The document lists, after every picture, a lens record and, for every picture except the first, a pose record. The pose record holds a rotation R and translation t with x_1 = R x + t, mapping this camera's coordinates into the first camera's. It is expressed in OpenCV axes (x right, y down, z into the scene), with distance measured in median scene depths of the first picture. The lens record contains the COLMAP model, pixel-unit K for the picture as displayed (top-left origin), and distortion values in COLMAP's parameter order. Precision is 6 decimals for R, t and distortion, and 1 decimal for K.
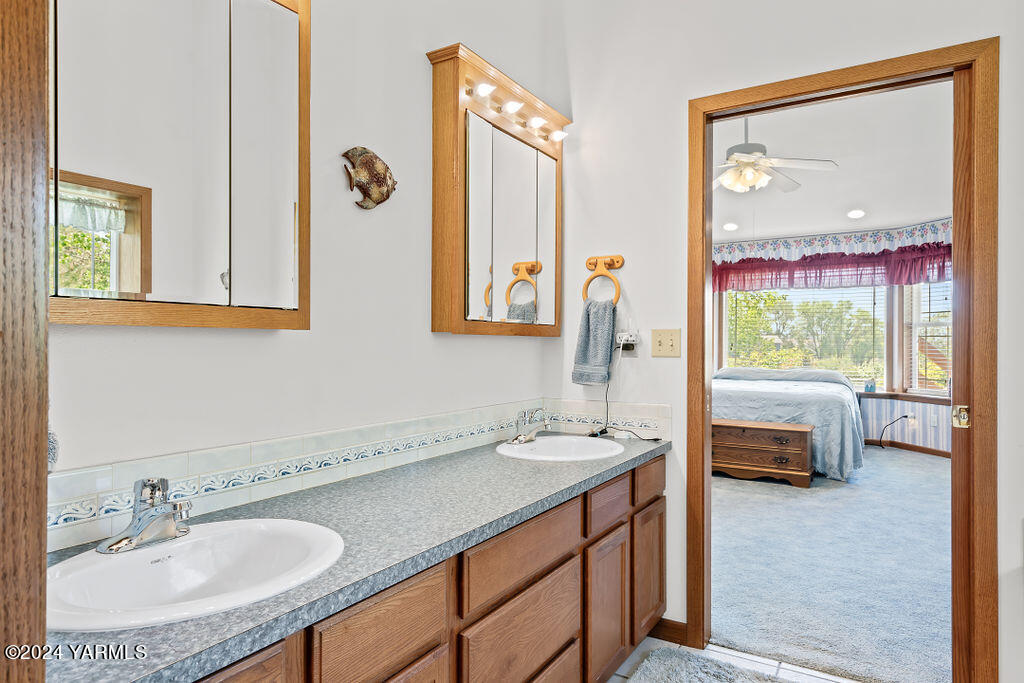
lens RADIAL K [[608.3, 0, 513.0], [0, 608.3, 342.6], [0, 0, 1]] dist [0.005376, -0.001318]
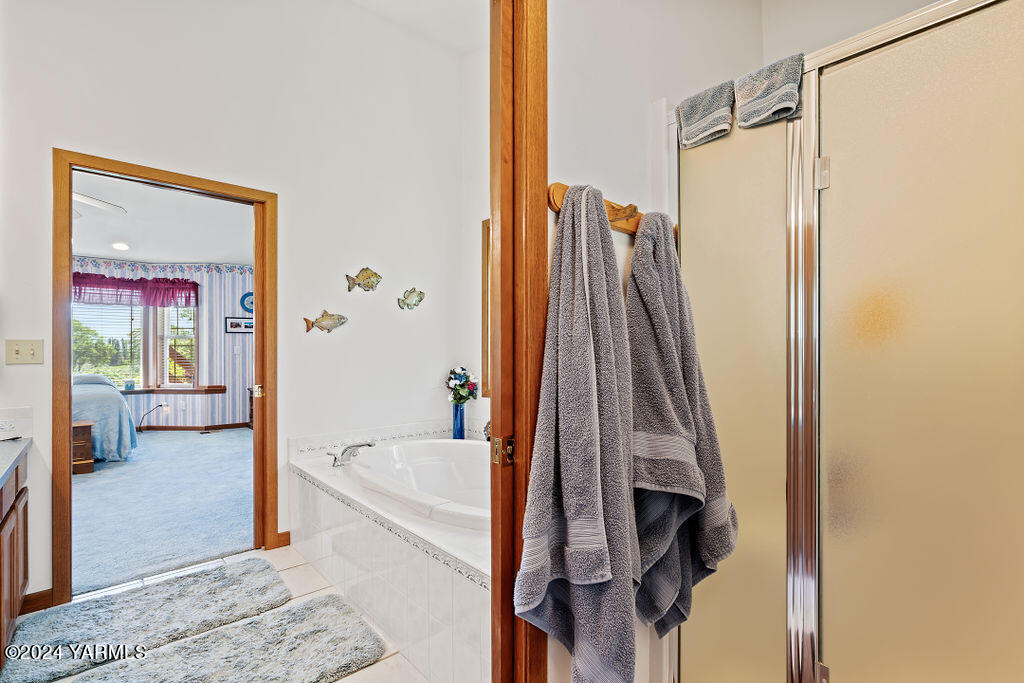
lens RADIAL K [[464.3, 0, 518.0], [0, 464.3, 347.4], [0, 0, 1]] dist [-0.005284, 0.000182]
pose [[0.286789, 0.005011, 0.957981, -0.102887], [-0.000087, 0.999986, -0.005204, -0.001107], [-0.957994, 0.001409, 0.286786, -0.041527]]
